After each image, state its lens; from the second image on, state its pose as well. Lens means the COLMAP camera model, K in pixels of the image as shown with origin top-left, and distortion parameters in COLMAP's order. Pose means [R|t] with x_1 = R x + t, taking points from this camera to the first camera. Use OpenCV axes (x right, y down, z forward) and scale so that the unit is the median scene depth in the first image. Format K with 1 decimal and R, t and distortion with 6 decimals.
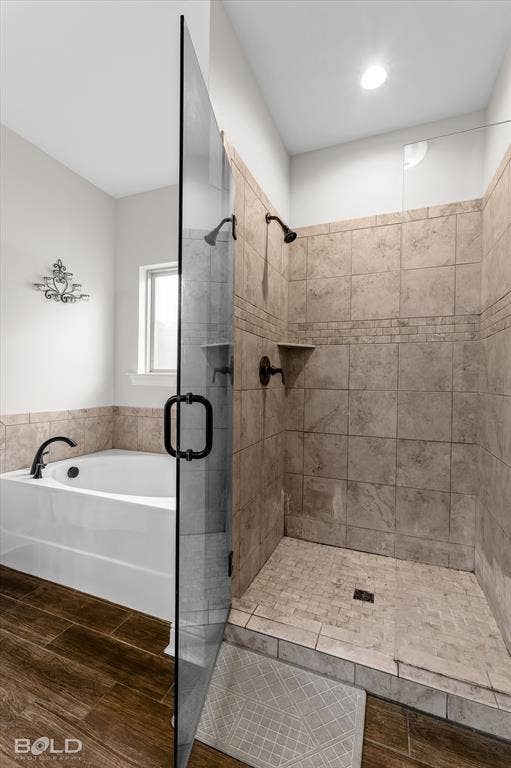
lens RADIAL K [[340.2, 0, 256.7], [0, 340.2, 381.9], [0, 0, 1]] dist [-0.004390, -0.000190]
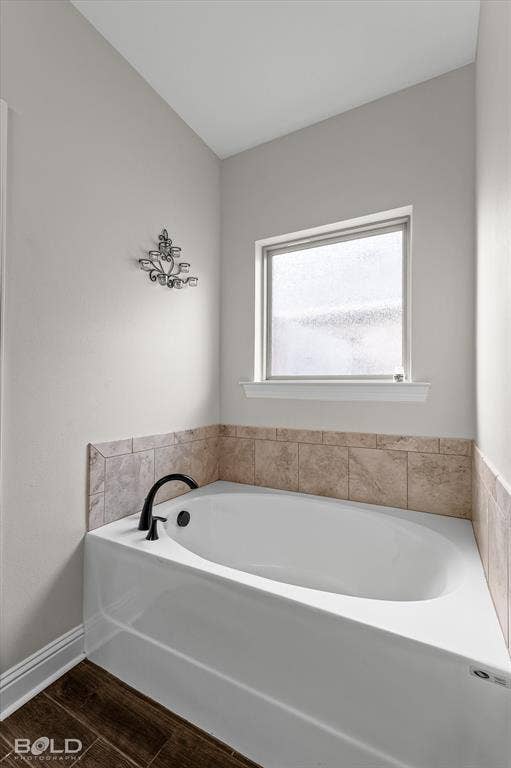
lens RADIAL K [[340.2, 0, 254.0], [0, 340.2, 382.8], [0, 0, 1]] dist [-0.004390, -0.000190]
pose [[0.992575, -0.009577, -0.121259, -0.277525], [0.006736, 0.999694, -0.023821, -0.005110], [0.121450, 0.022827, 0.992335, 0.270213]]
